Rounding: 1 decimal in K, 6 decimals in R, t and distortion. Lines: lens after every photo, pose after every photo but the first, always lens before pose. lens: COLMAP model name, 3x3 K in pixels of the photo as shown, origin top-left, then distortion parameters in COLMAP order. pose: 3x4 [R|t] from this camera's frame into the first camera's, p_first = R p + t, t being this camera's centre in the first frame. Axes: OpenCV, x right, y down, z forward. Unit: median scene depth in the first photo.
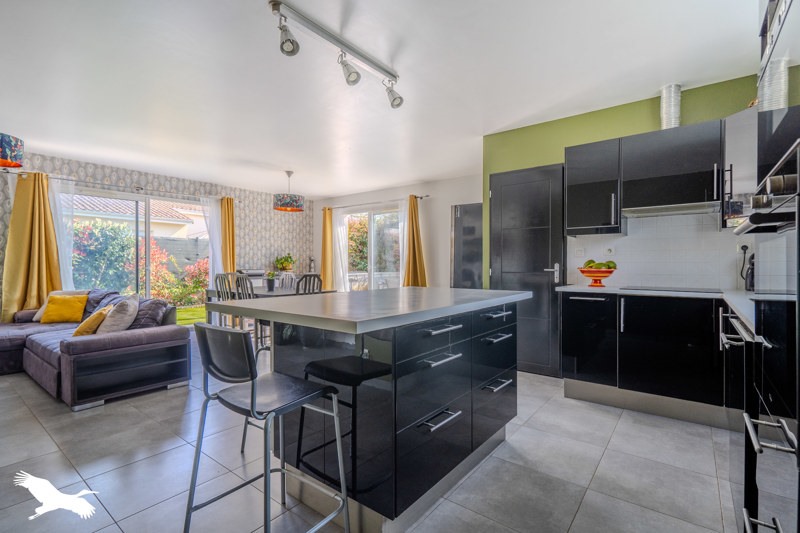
lens RADIAL K [[378.7, 0, 400.0], [0, 378.7, 266.5], [0, 0, 1]] dist [-0.003263, -0.000027]
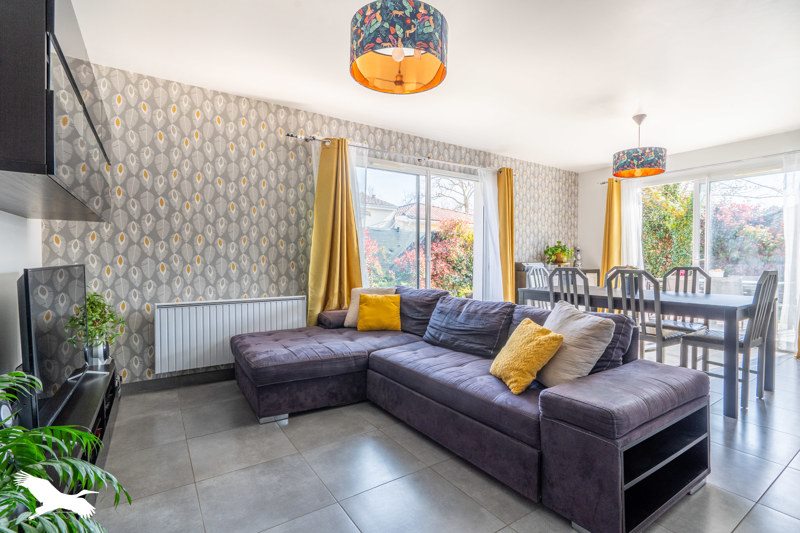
lens RADIAL K [[373.9, 0, 400.0], [0, 373.9, 266.5], [0, 0, 1]] dist [-0.002700, -0.000274]
pose [[0.951070, 0.003817, -0.308951, -0.534591], [0.000907, 0.999885, 0.015144, 0.007593], [0.308973, -0.014683, 0.950957, 0.258839]]
